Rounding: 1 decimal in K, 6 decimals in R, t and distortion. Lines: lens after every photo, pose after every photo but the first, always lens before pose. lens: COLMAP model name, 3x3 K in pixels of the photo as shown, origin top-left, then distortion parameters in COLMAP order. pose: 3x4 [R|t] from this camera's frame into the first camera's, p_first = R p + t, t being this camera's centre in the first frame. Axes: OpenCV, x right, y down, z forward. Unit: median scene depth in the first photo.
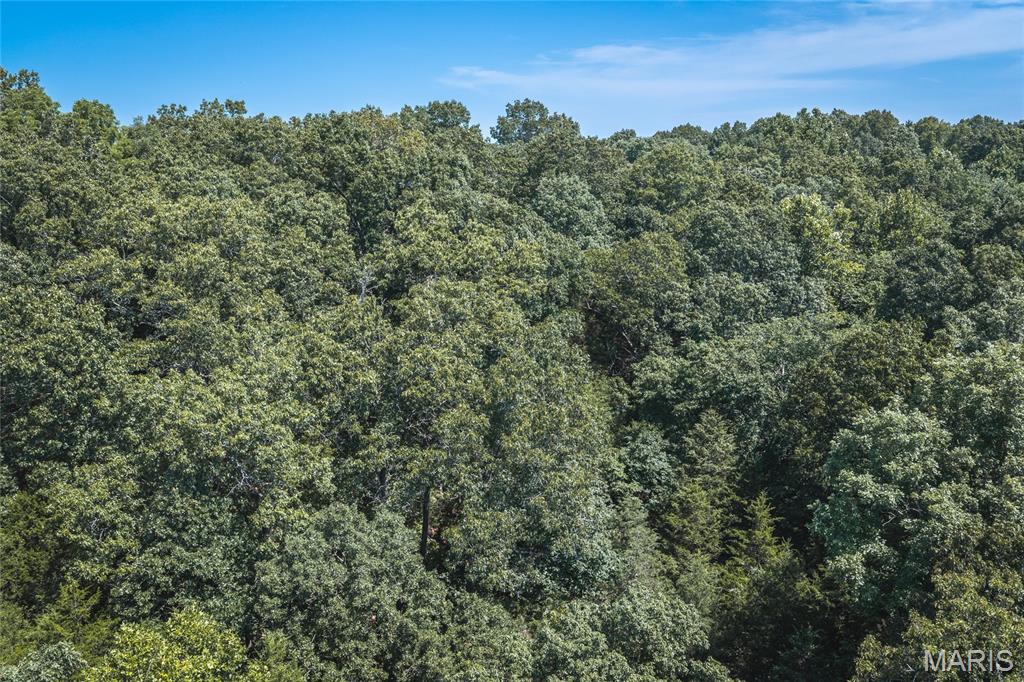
lens RADIAL K [[866.7, 0, 512.9], [0, 866.7, 345.7], [0, 0, 1]] dist [0.014364, -0.026915]
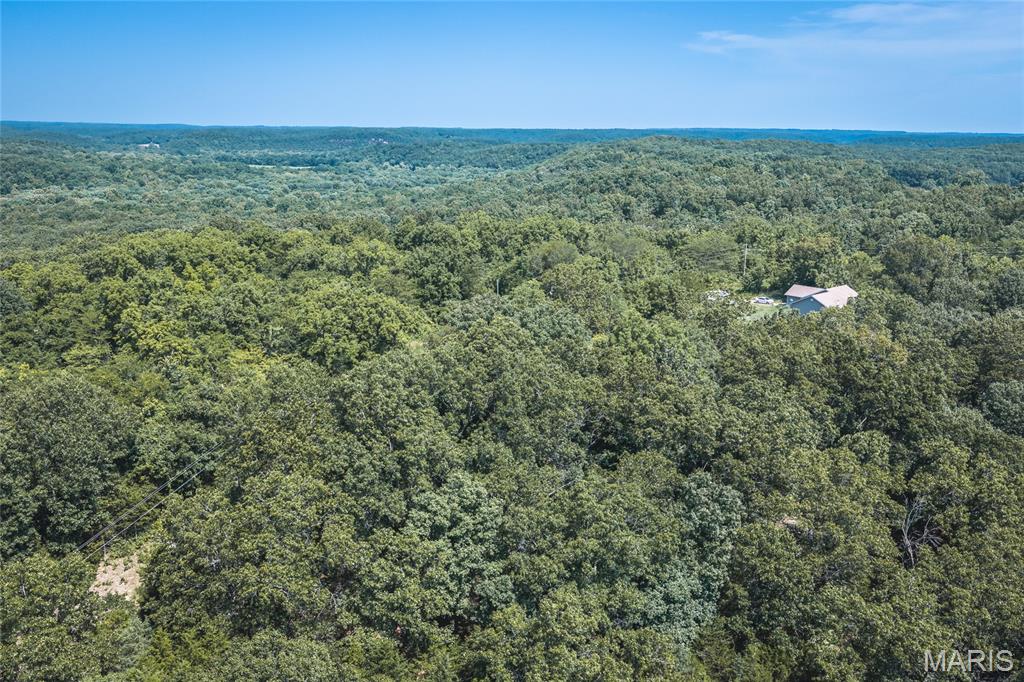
lens RADIAL K [[866.7, 0, 513.0], [0, 866.7, 337.3], [0, 0, 1]] dist [0.014364, -0.026915]
pose [[0.964830, 0.062606, -0.255313, -0.373398], [-0.055215, 0.997825, 0.036019, -0.293370], [0.257012, -0.020655, 0.966187, -0.504156]]
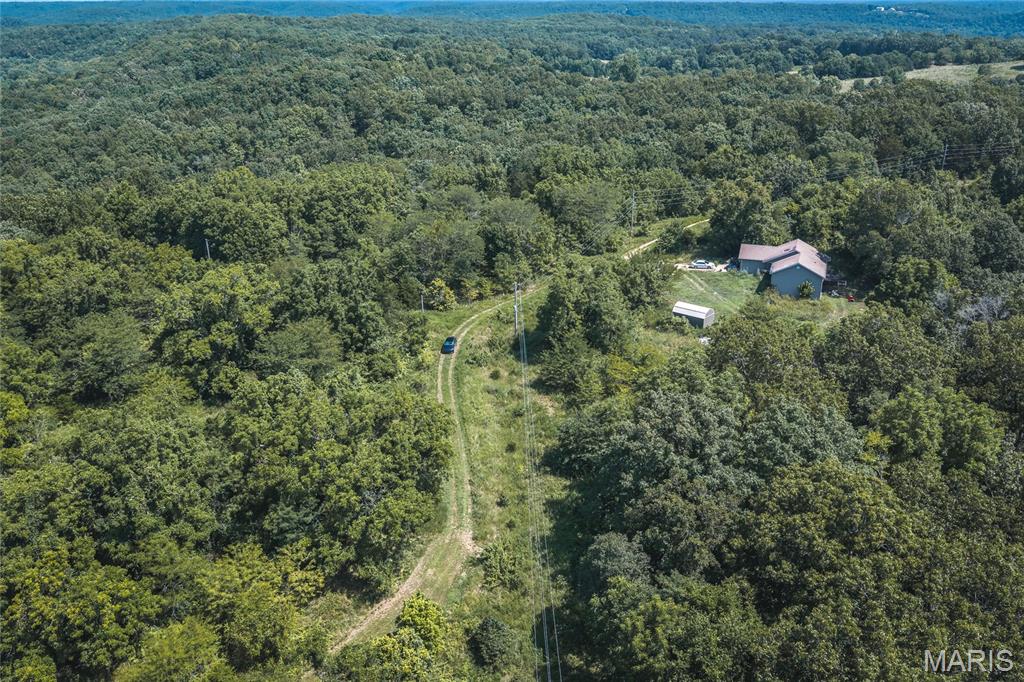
lens RADIAL K [[866.7, 0, 508.6], [0, 866.7, 346.6], [0, 0, 1]] dist [0.014364, -0.026915]
pose [[0.972947, -0.097702, 0.209353, -1.255510], [0.059069, 0.981258, 0.183419, -0.572651], [-0.223350, -0.166091, 0.960484, 0.135630]]
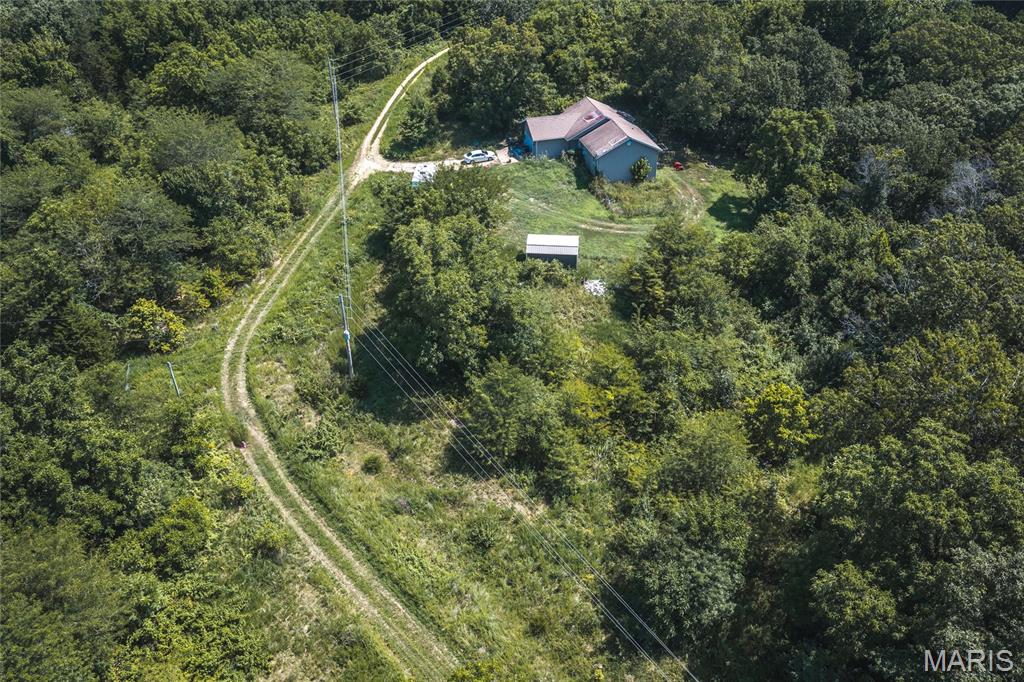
lens RADIAL K [[866.7, 0, 512.6], [0, 866.7, 336.4], [0, 0, 1]] dist [0.014364, -0.026915]
pose [[0.676707, -0.427251, 0.599604, -1.350002], [0.164561, 0.881569, 0.442444, -0.743192], [-0.717626, -0.200733, 0.666872, 0.978961]]
